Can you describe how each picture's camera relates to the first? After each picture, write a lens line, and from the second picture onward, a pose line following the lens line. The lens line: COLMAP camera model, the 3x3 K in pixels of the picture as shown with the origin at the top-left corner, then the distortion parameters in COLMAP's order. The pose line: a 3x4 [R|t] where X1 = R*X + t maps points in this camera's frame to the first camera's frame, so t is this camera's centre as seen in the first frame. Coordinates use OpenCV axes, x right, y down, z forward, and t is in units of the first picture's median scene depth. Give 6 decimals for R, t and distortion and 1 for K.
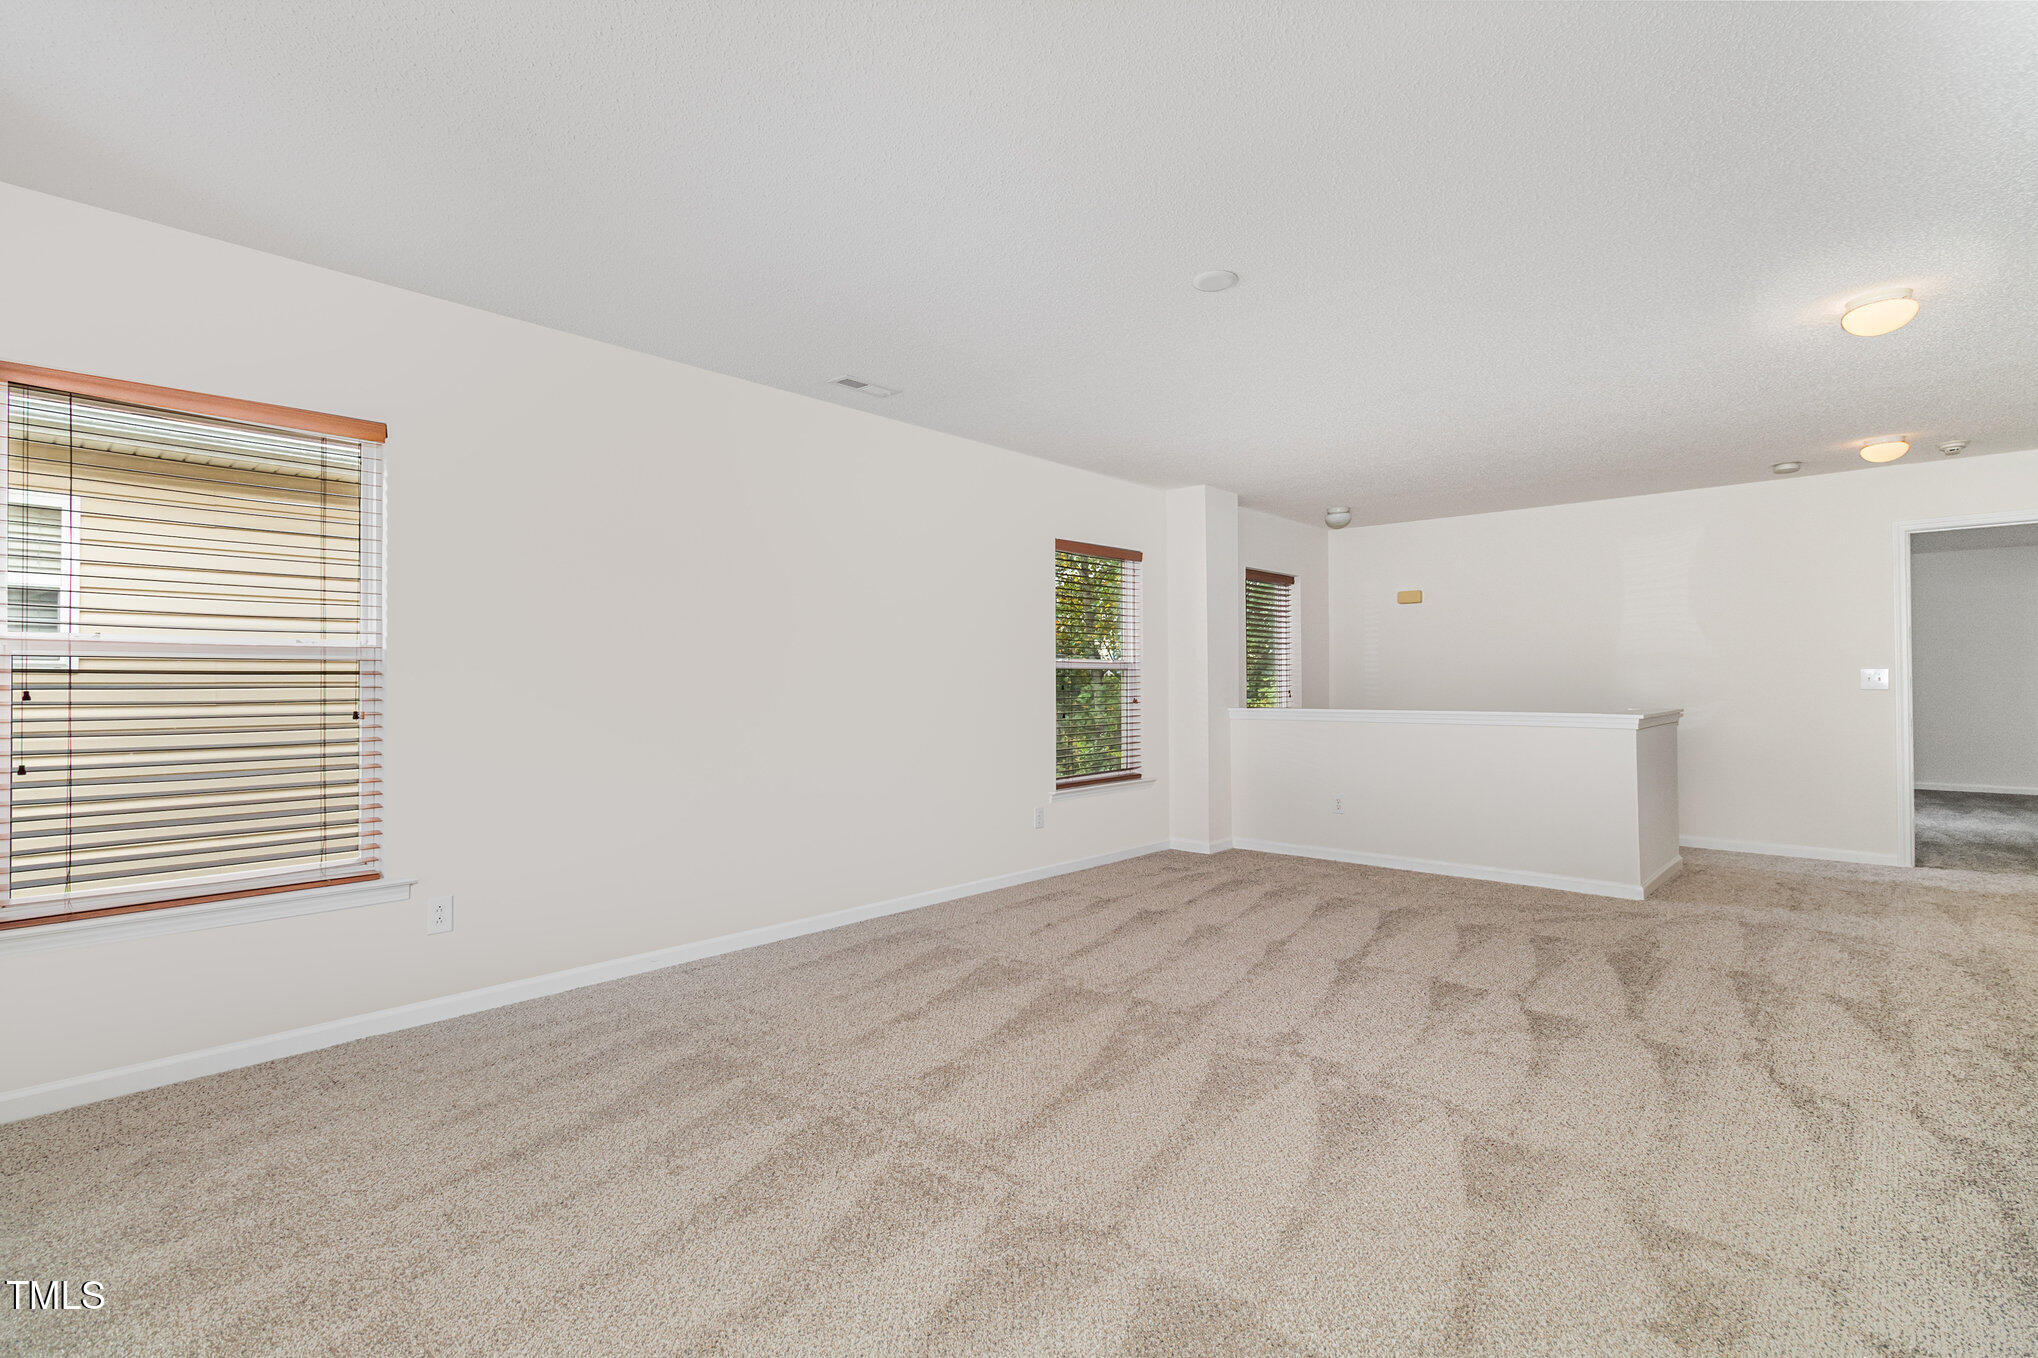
lens RADIAL K [[953.3, 0, 1019.0], [0, 953.3, 679.0], [0, 0, 1]] dist [0.012300, -0.000244]
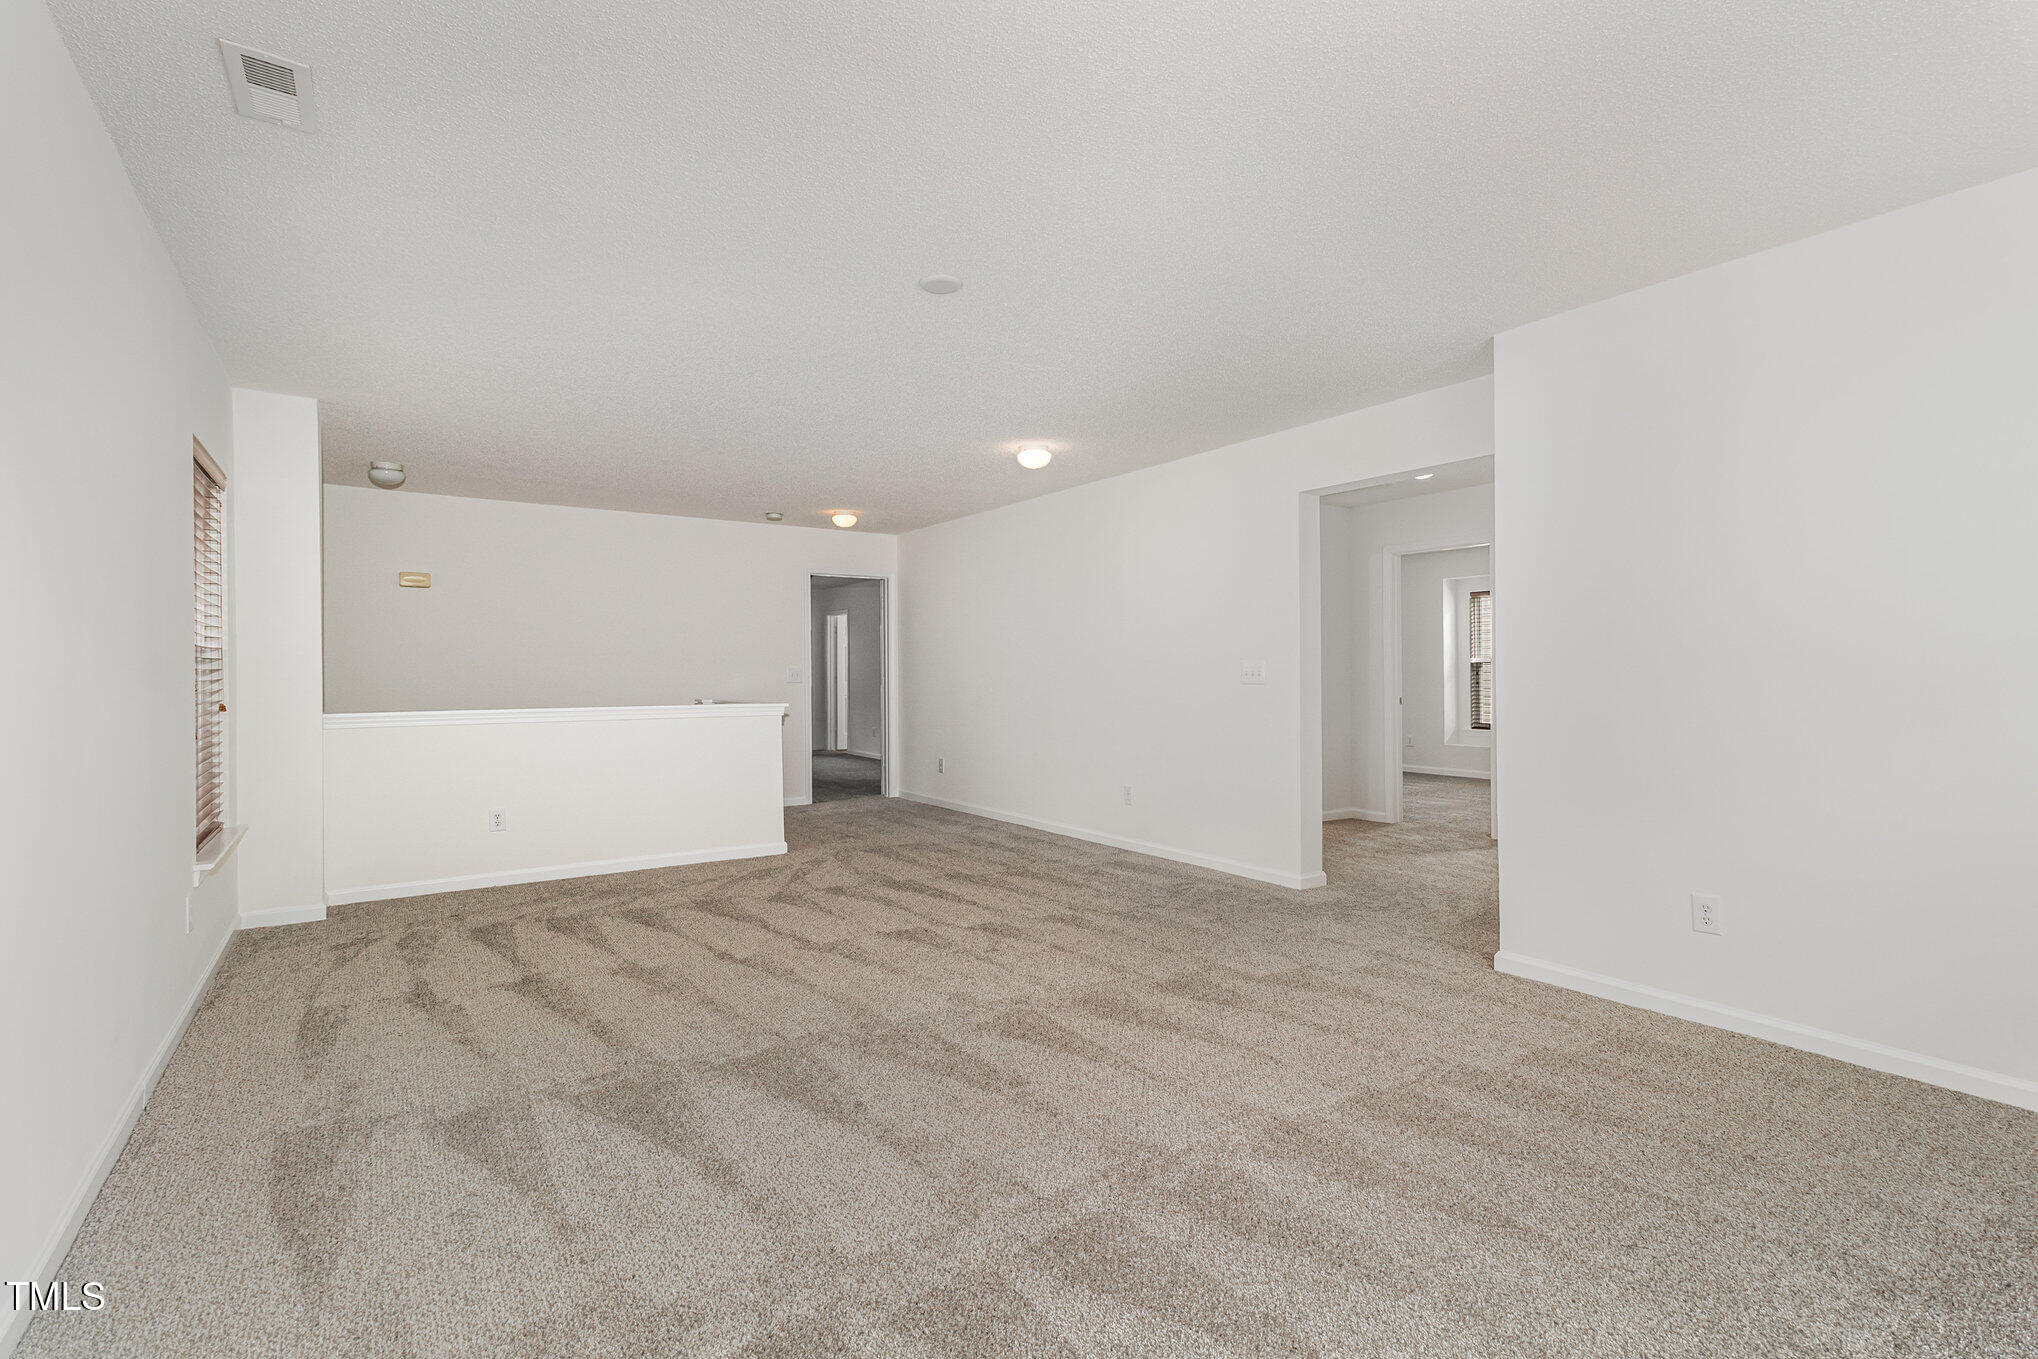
lens RADIAL K [[953.3, 0, 1019.0], [0, 953.3, 679.5], [0, 0, 1]] dist [0.012300, -0.000244]
pose [[0.229859, -0.003091, 0.973219, -0.654136], [0.000400, 0.999995, 0.003082, 0.003083], [-0.973224, -0.000320, 0.229859, 0.577576]]
